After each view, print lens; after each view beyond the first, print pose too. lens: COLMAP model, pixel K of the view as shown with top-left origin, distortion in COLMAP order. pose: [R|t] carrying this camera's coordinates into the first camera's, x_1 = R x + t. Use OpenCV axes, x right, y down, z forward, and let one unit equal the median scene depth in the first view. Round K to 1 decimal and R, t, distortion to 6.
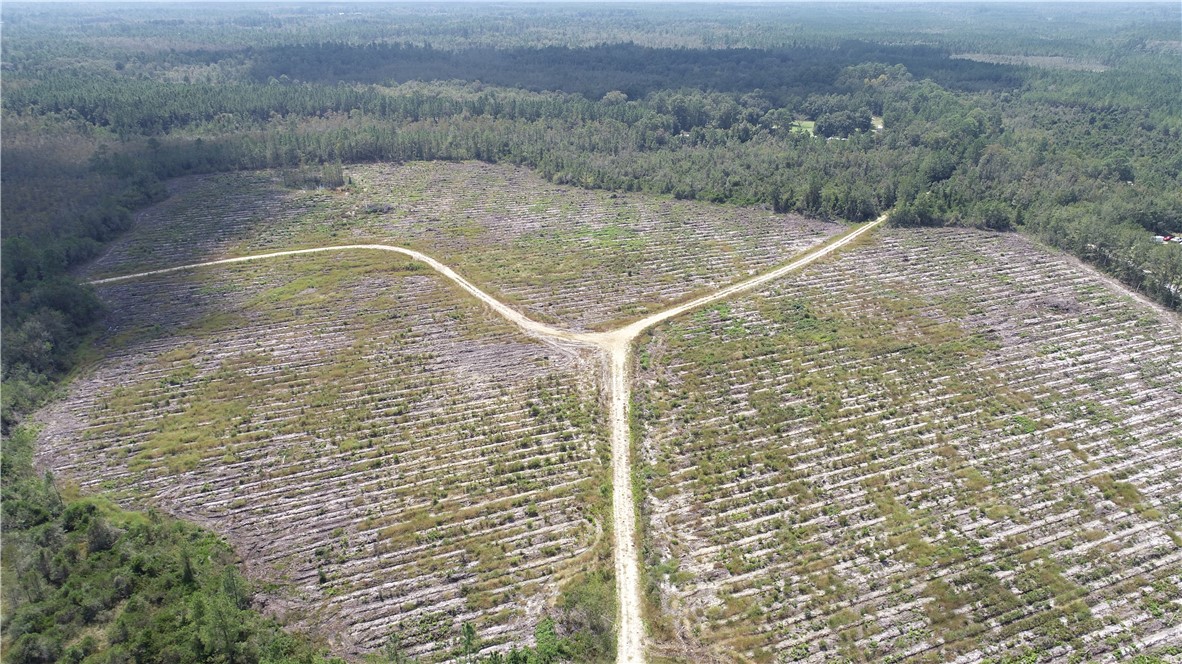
lens RADIAL K [[791.8, 0, 586.8], [0, 791.8, 334.8], [0, 0, 1]] dist [0.000044, 0.001220]
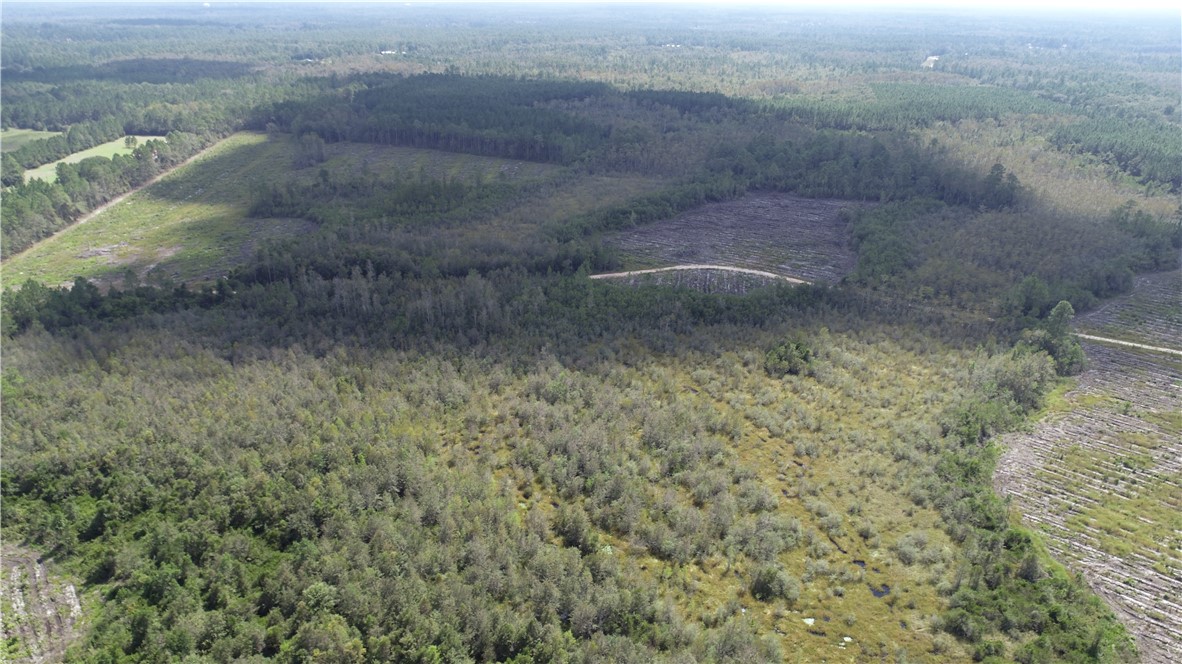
lens RADIAL K [[791.8, 0, 593.1], [0, 791.8, 333.2], [0, 0, 1]] dist [0.000044, 0.001220]
pose [[0.454541, 0.354897, -0.816970, -0.040549], [-0.368355, 0.909987, 0.190361, -0.033865], [0.810991, 0.214408, 0.544355, -0.167375]]
